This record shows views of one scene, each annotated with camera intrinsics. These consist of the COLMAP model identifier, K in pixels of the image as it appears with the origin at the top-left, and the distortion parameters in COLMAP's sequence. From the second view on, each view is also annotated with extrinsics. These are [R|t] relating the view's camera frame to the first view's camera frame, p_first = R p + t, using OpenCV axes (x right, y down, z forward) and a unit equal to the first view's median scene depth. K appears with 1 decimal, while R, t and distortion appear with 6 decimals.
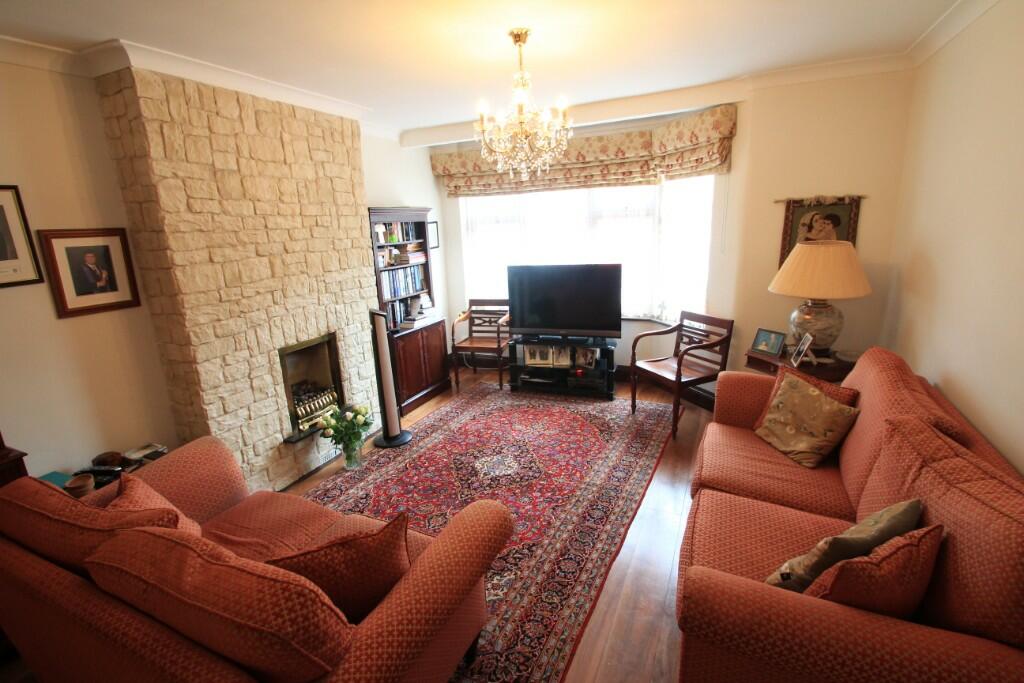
lens RADIAL K [[480.6, 0, 513.8], [0, 480.6, 338.7], [0, 0, 1]] dist [-0.006417, -0.000406]
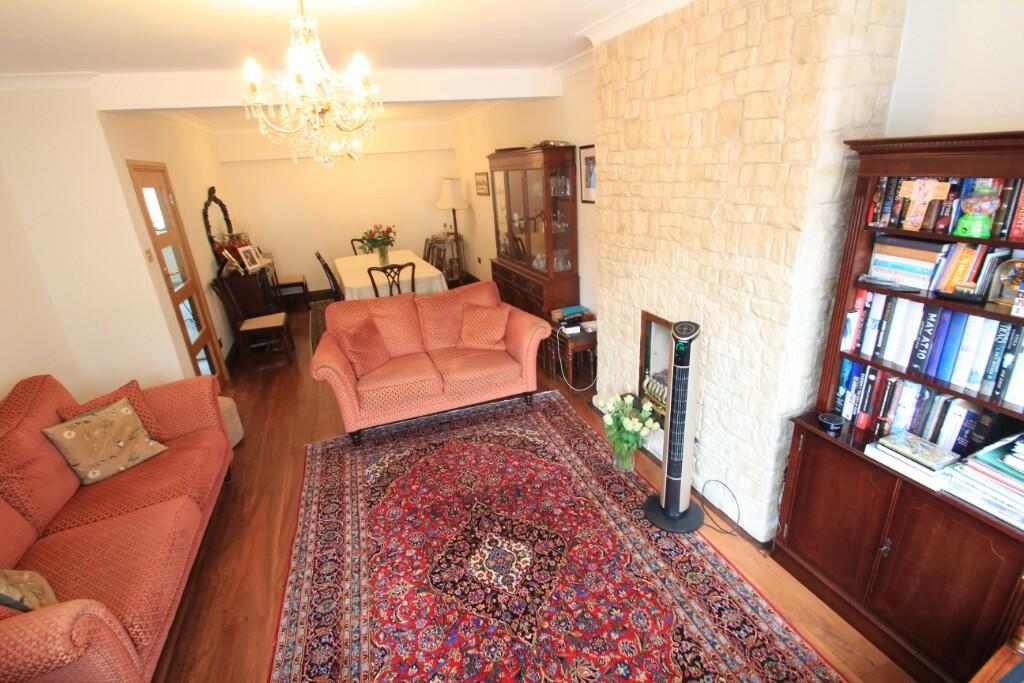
lens RADIAL K [[480.6, 0, 512.3], [0, 480.6, 344.2], [0, 0, 1]] dist [-0.006417, -0.000406]
pose [[-0.708661, 0.329929, -0.623655, 0.314692], [-0.074586, 0.843945, 0.531219, -0.417358], [0.701595, 0.422970, -0.573463, 1.425551]]
